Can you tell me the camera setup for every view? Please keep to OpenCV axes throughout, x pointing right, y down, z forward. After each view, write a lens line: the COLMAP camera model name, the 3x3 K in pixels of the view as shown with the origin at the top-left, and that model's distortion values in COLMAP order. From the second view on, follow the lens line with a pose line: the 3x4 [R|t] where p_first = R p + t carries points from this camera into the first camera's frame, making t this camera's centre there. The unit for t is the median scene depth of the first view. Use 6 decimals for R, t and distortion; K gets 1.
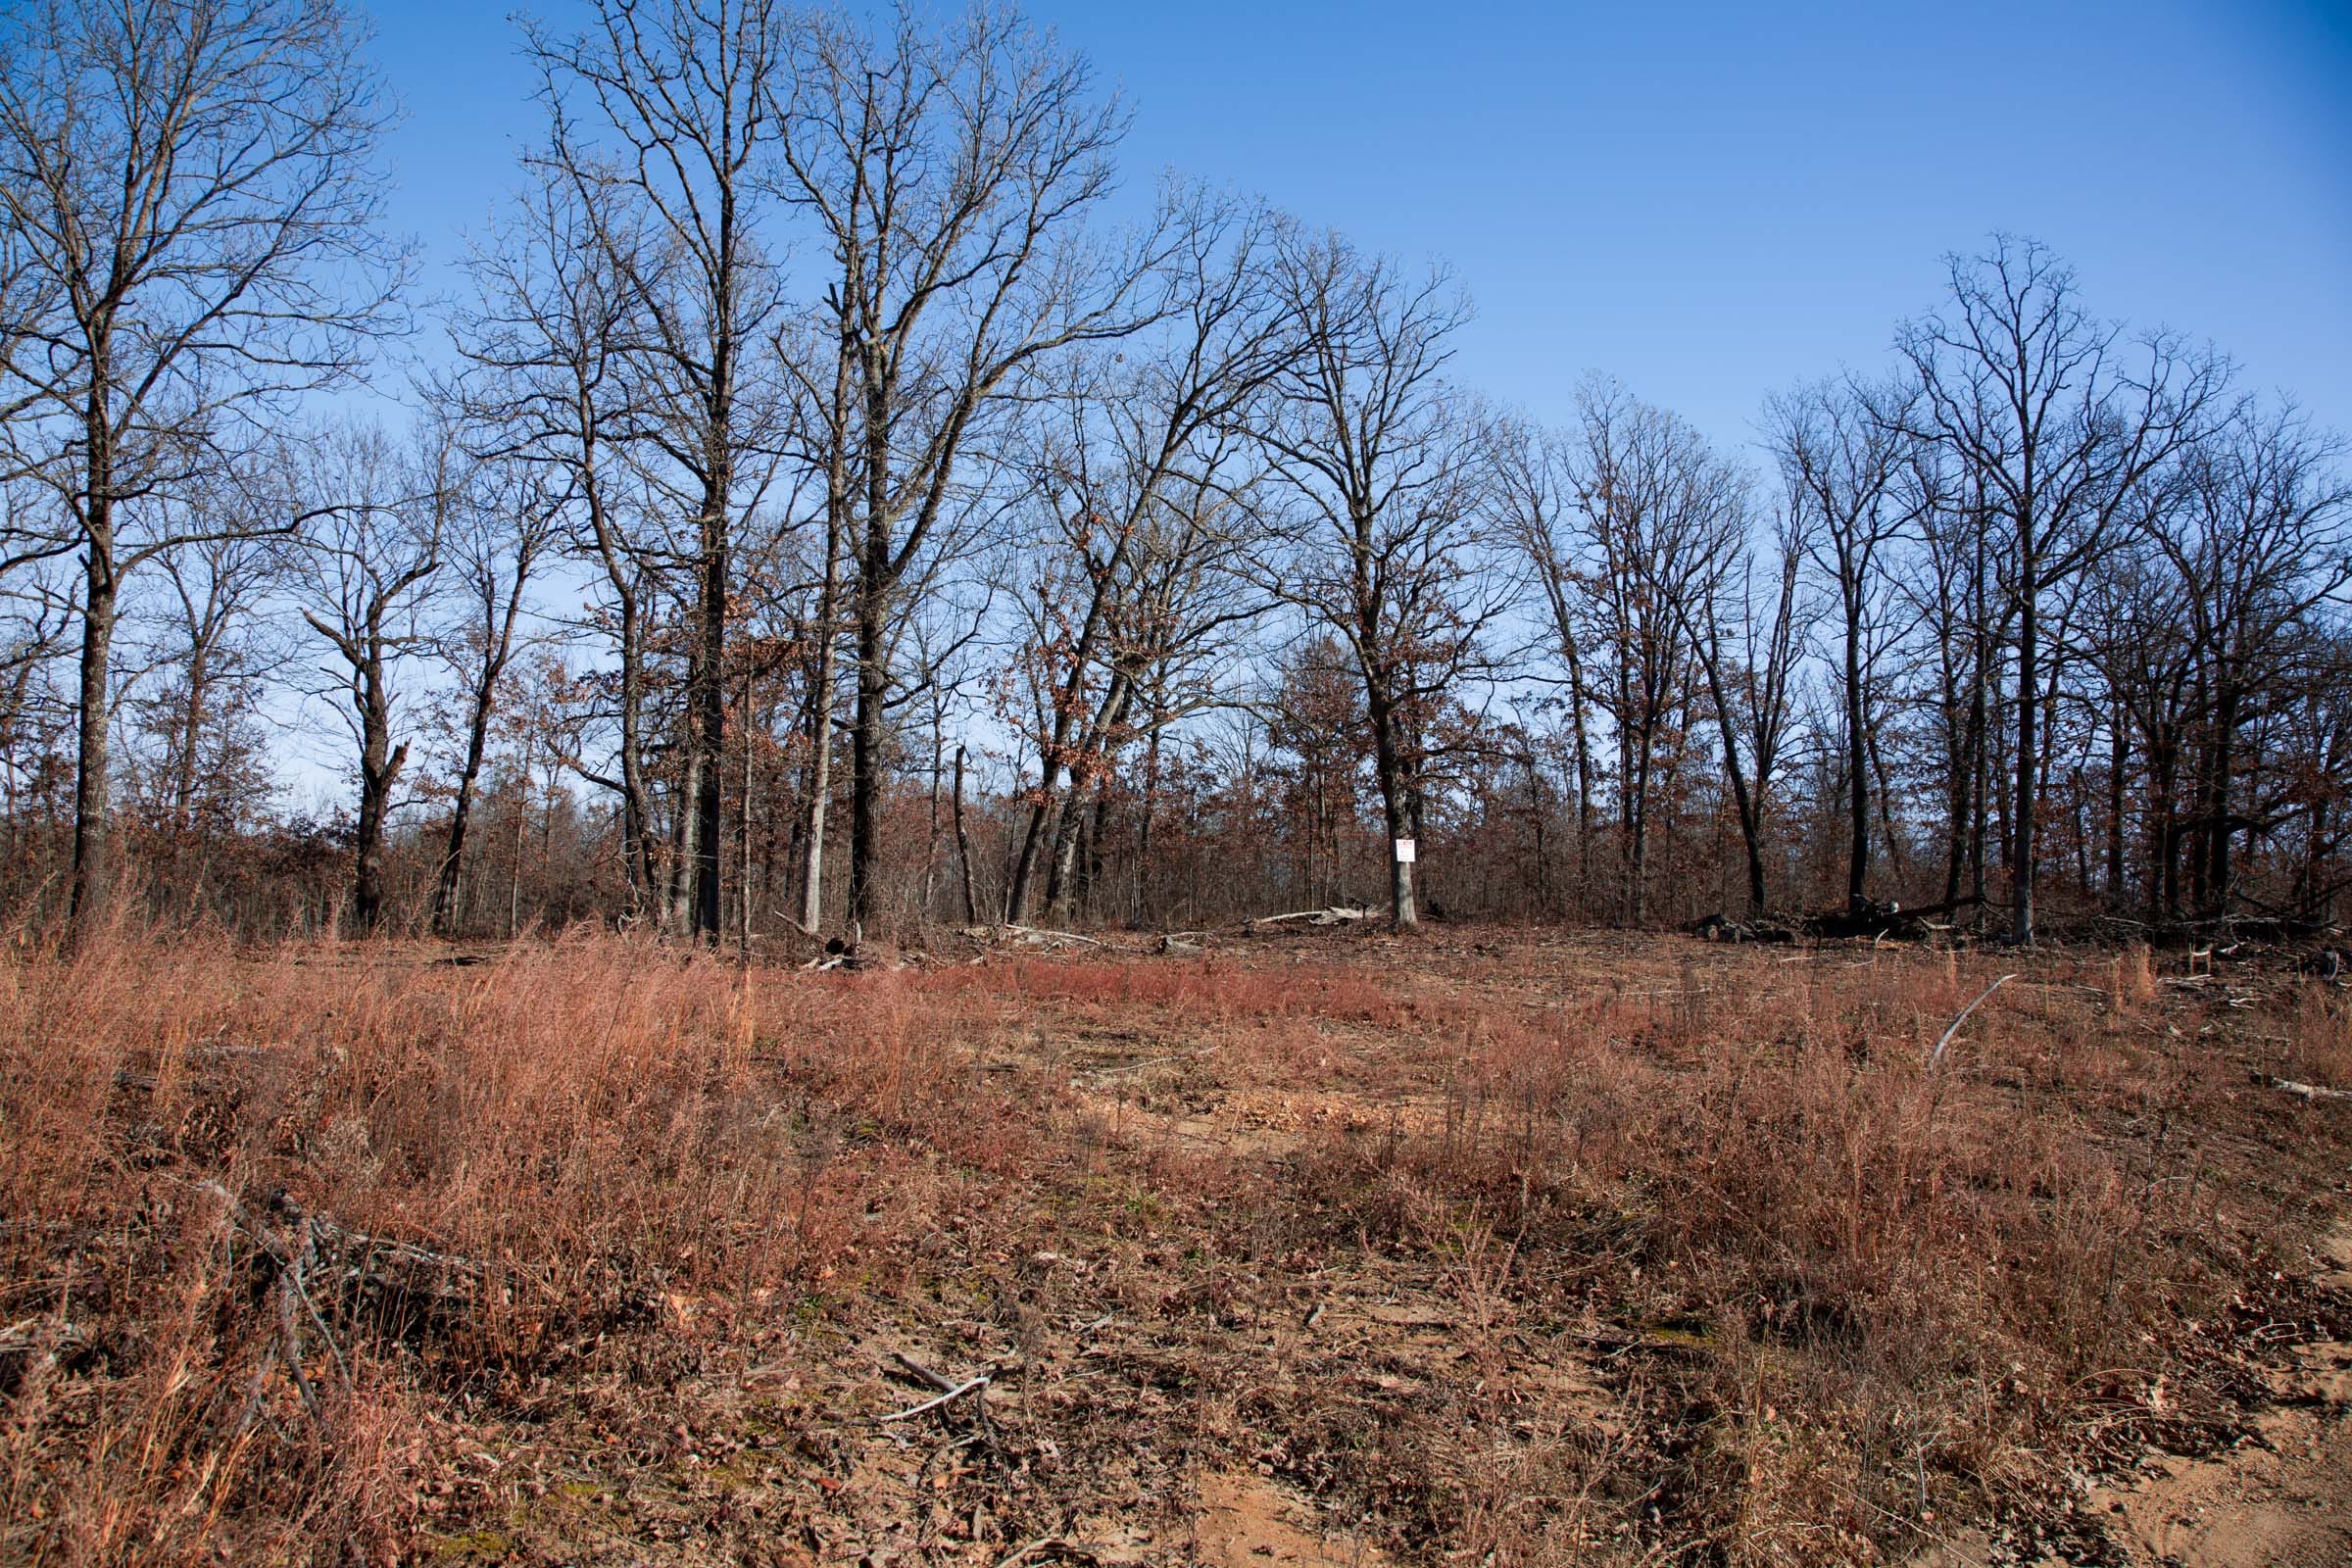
lens RADIAL K [[2407.1, 0, 1175.3], [0, 2407.1, 848.9], [0, 0, 1]] dist [0.079409, 0.004716]
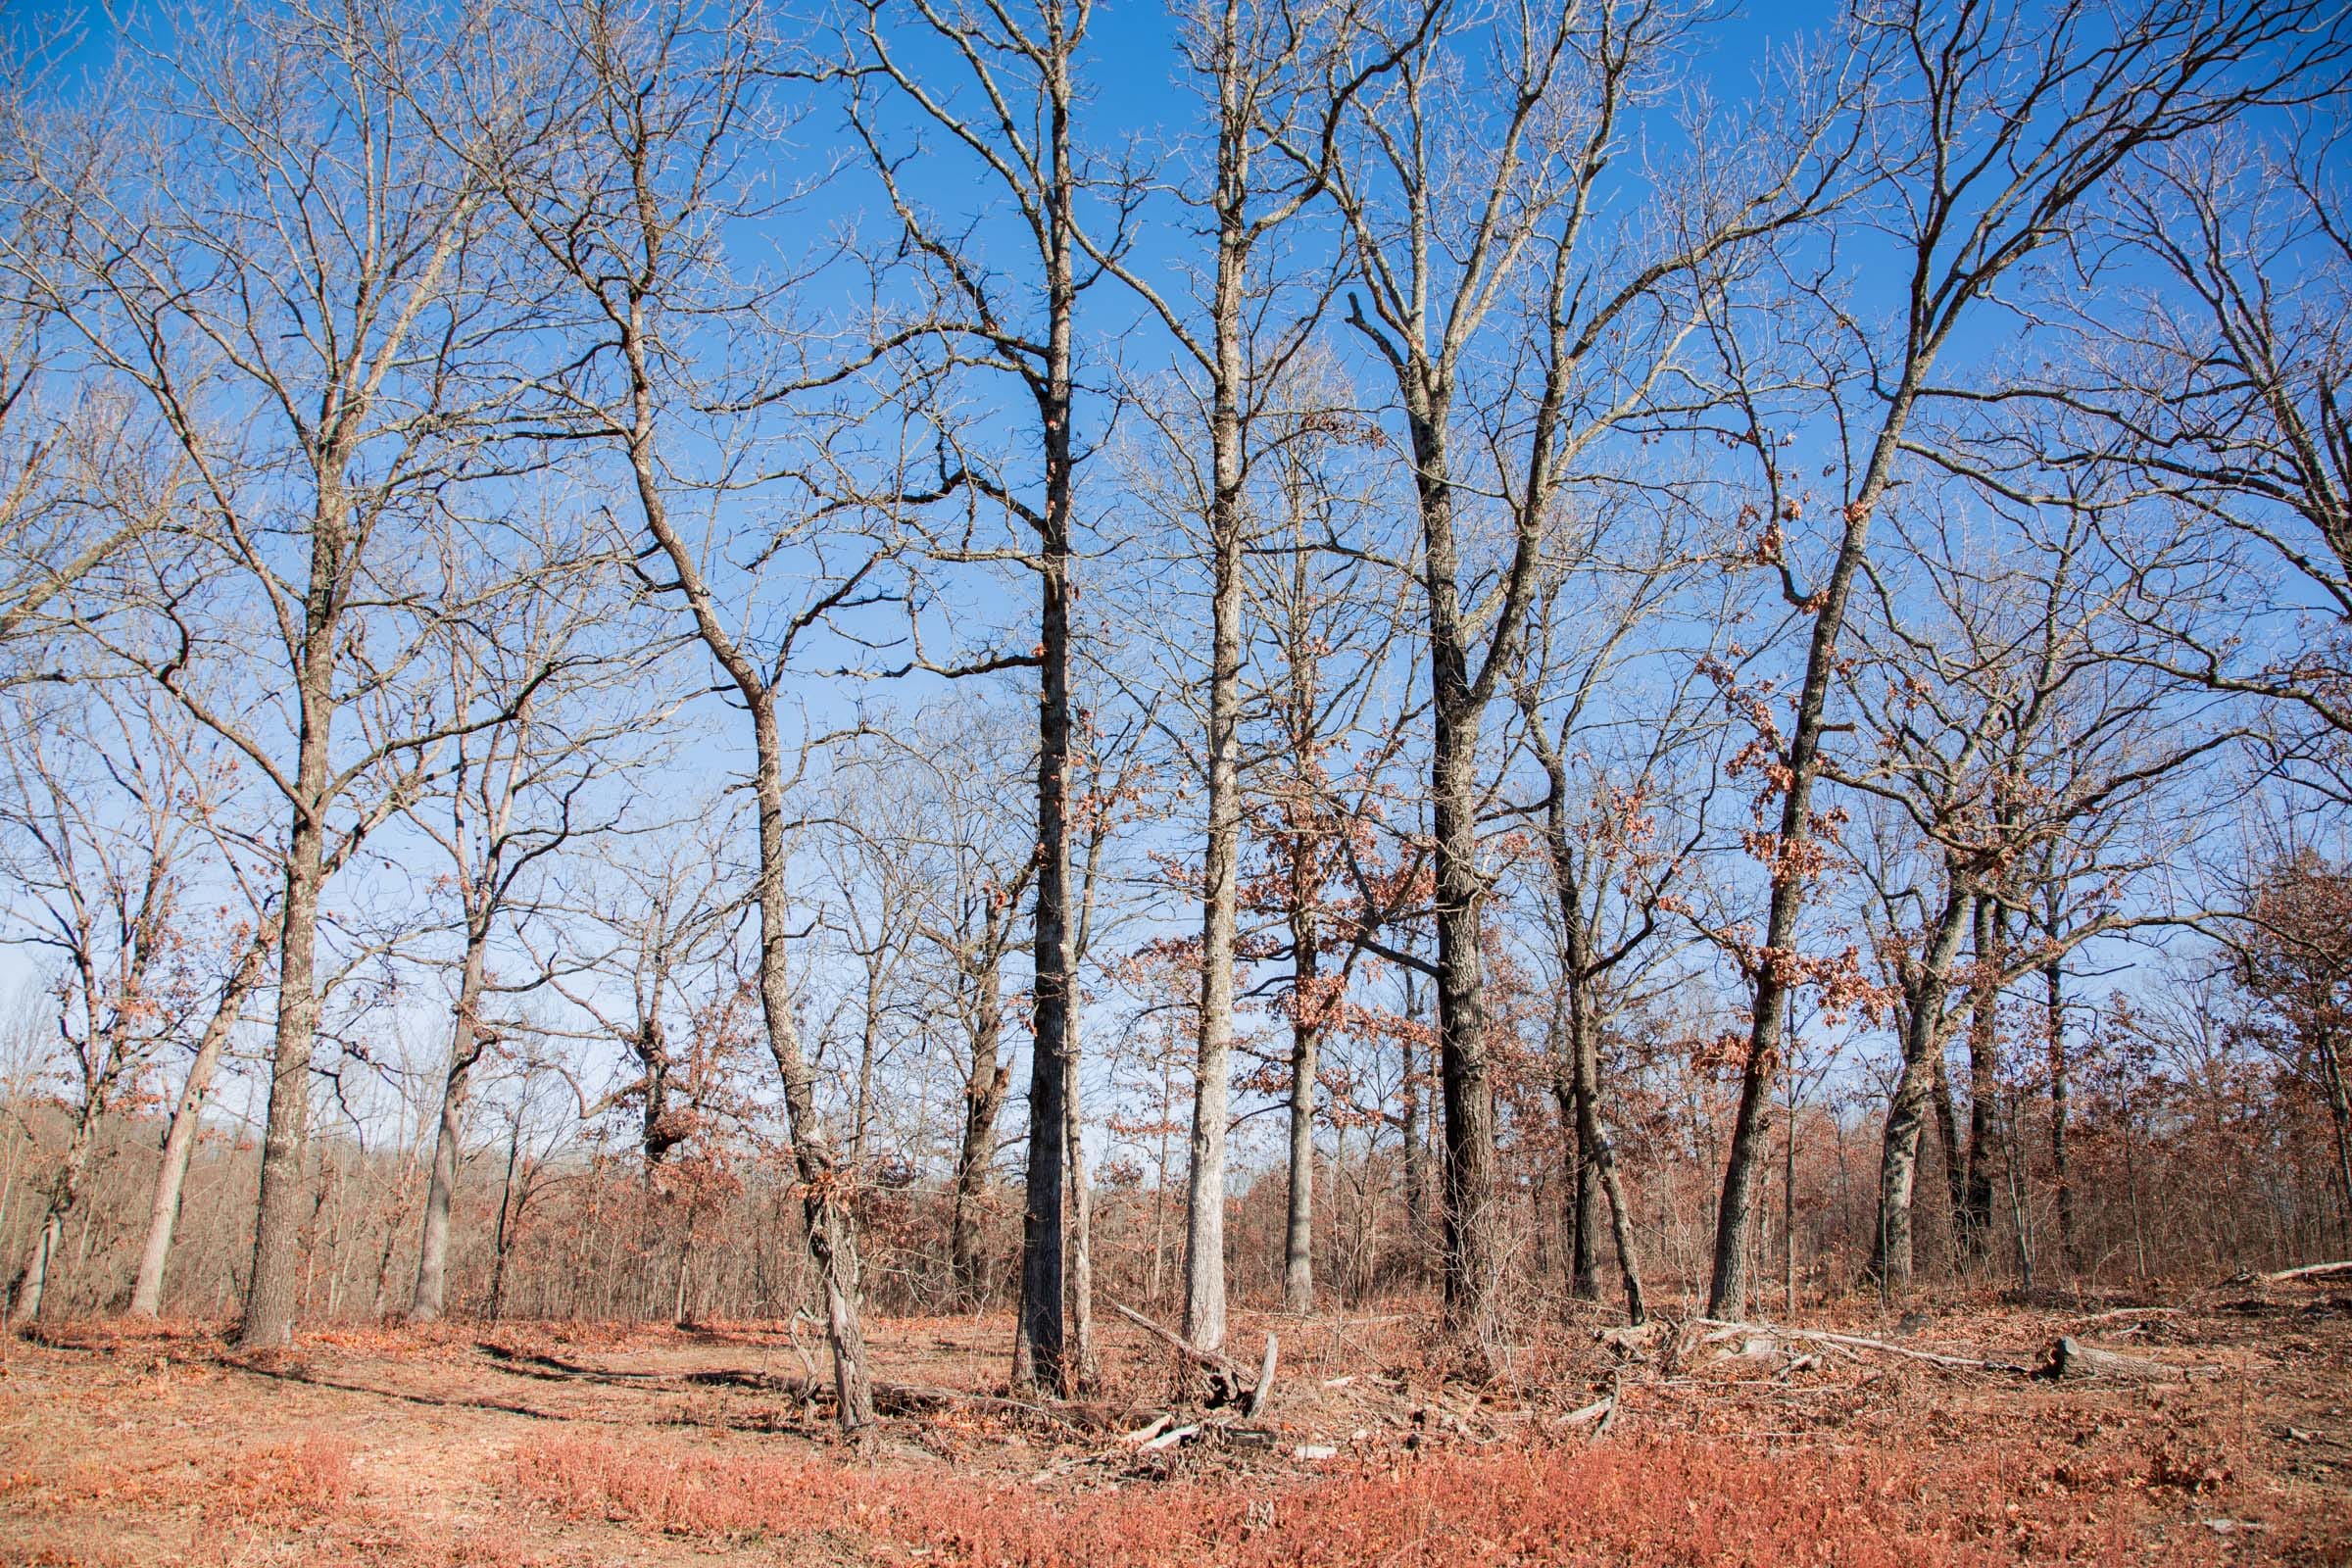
lens RADIAL K [[1595.9, 0, 1193.4], [0, 1595.9, 808.5], [0, 0, 1]] dist [-0.117345, 0.064309]
pose [[0.852651, -0.143079, -0.502508, 0.016828], [0.016910, 0.968827, -0.247162, 0.007290], [0.522207, 0.202245, 0.828491, 0.641198]]
